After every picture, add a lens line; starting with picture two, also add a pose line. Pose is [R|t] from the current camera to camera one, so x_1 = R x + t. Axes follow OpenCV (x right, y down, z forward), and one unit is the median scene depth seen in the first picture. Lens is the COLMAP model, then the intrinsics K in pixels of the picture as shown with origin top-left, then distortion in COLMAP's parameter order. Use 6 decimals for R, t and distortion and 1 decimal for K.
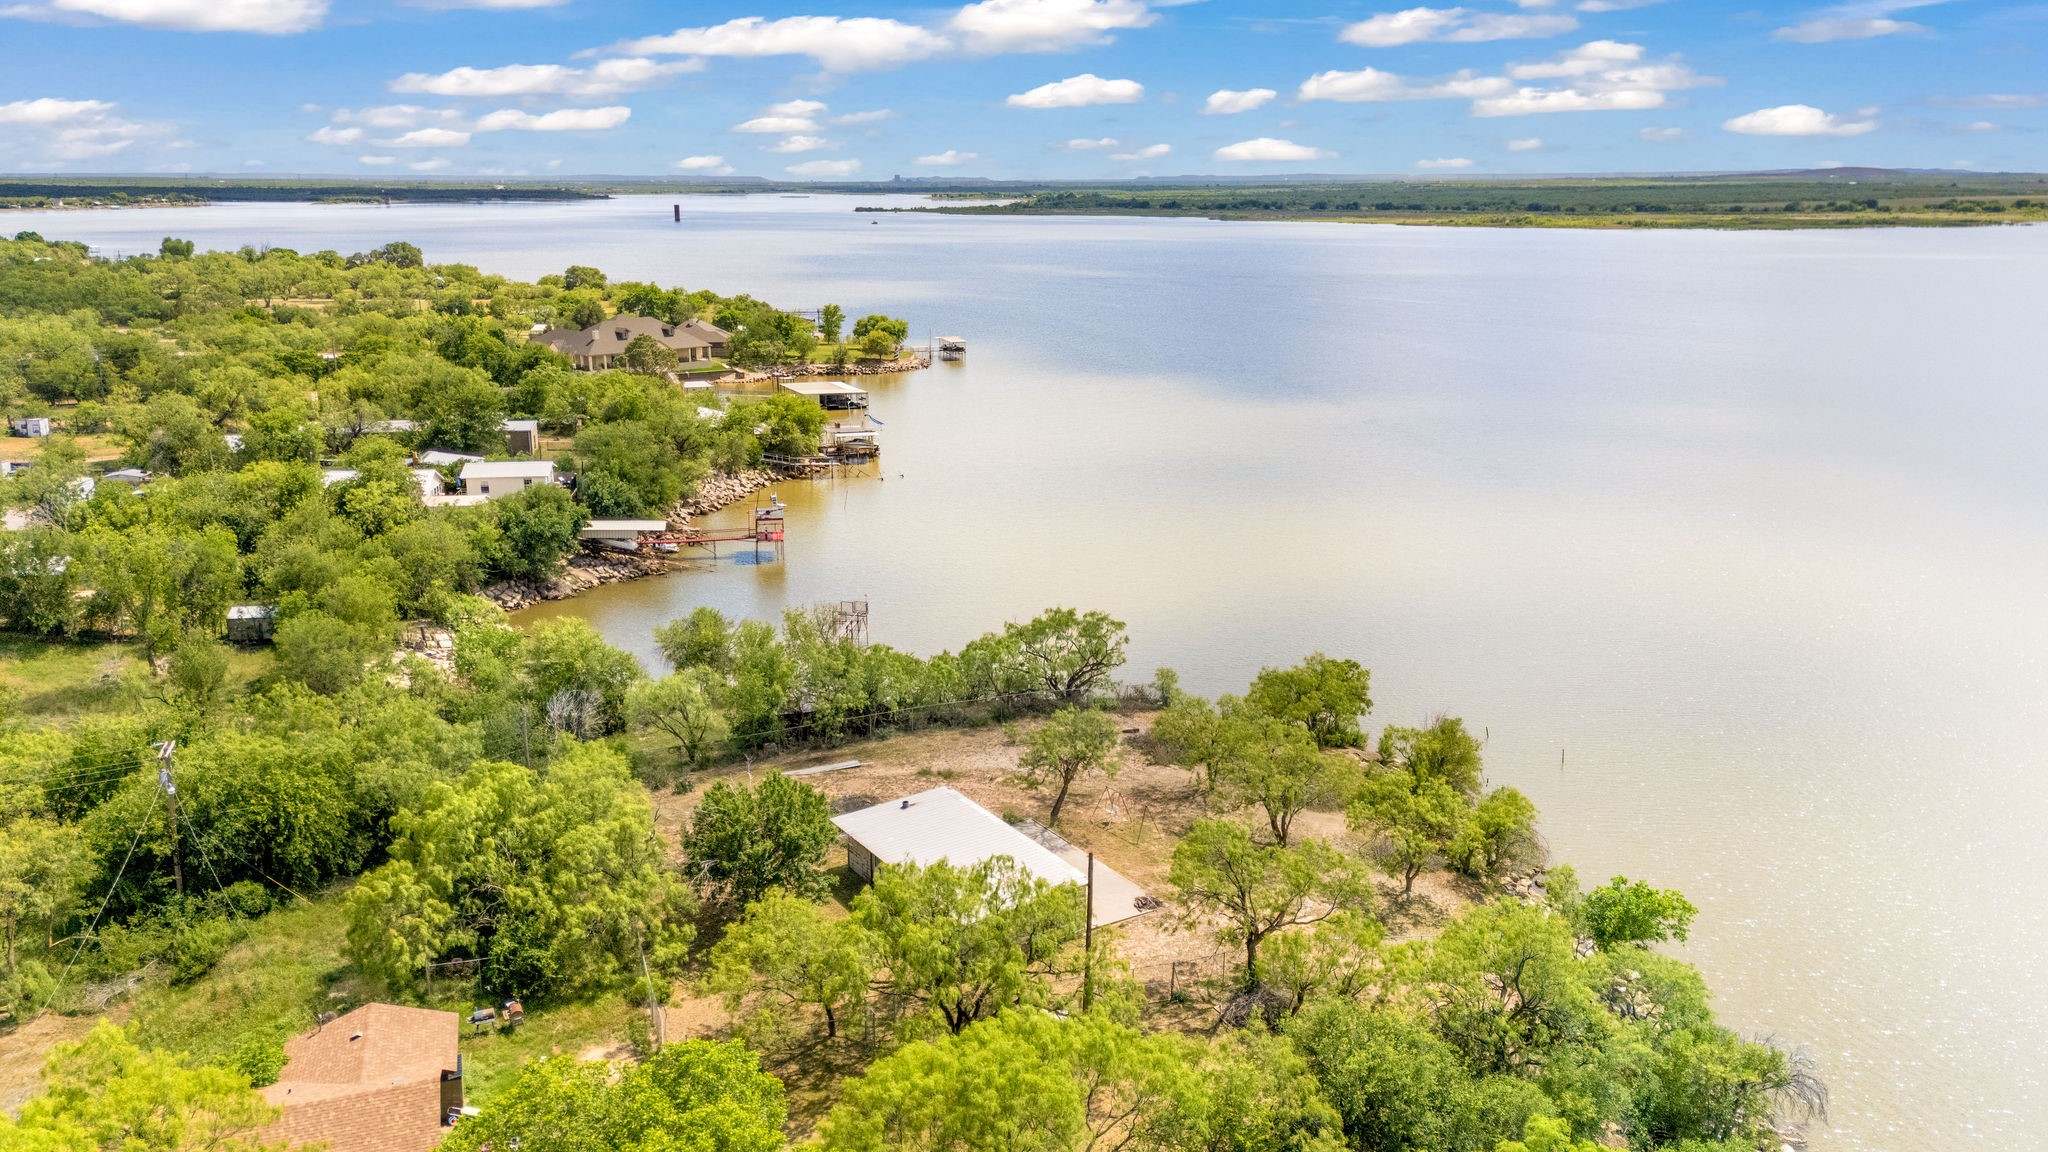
lens RADIAL K [[1500.4, 0, 996.5], [0, 1500.4, 581.0], [0, 0, 1]] dist [0.105063, -0.105181]
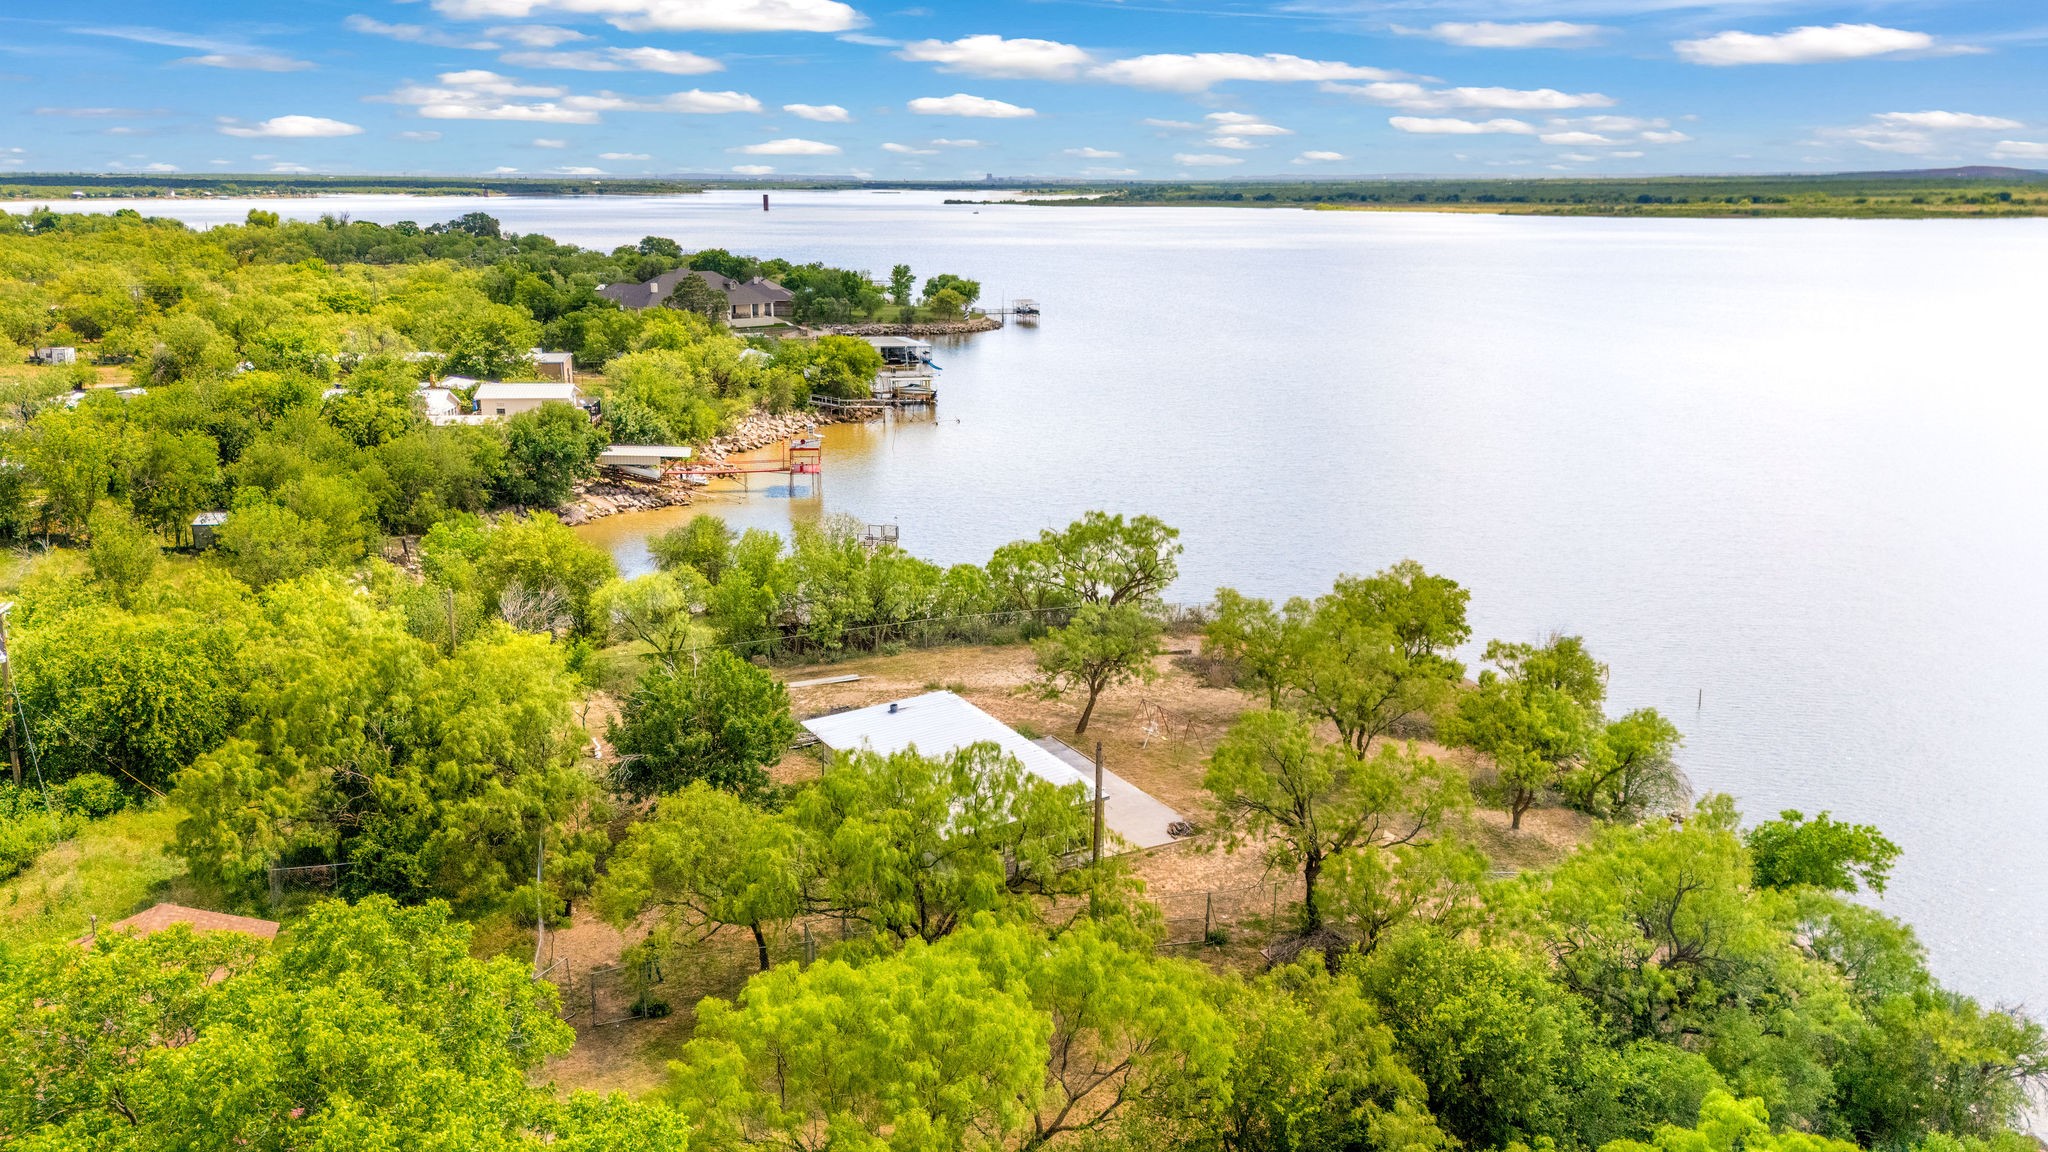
lens RADIAL K [[1500.4, 0, 996.5], [0, 1500.4, 581.0], [0, 0, 1]] dist [0.105063, -0.105181]
pose [[0.998240, 0.016113, -0.057077, 0.034902], [-0.016158, 0.999869, -0.000323, 0.066103], [0.057065, 0.001244, 0.998370, 0.153995]]
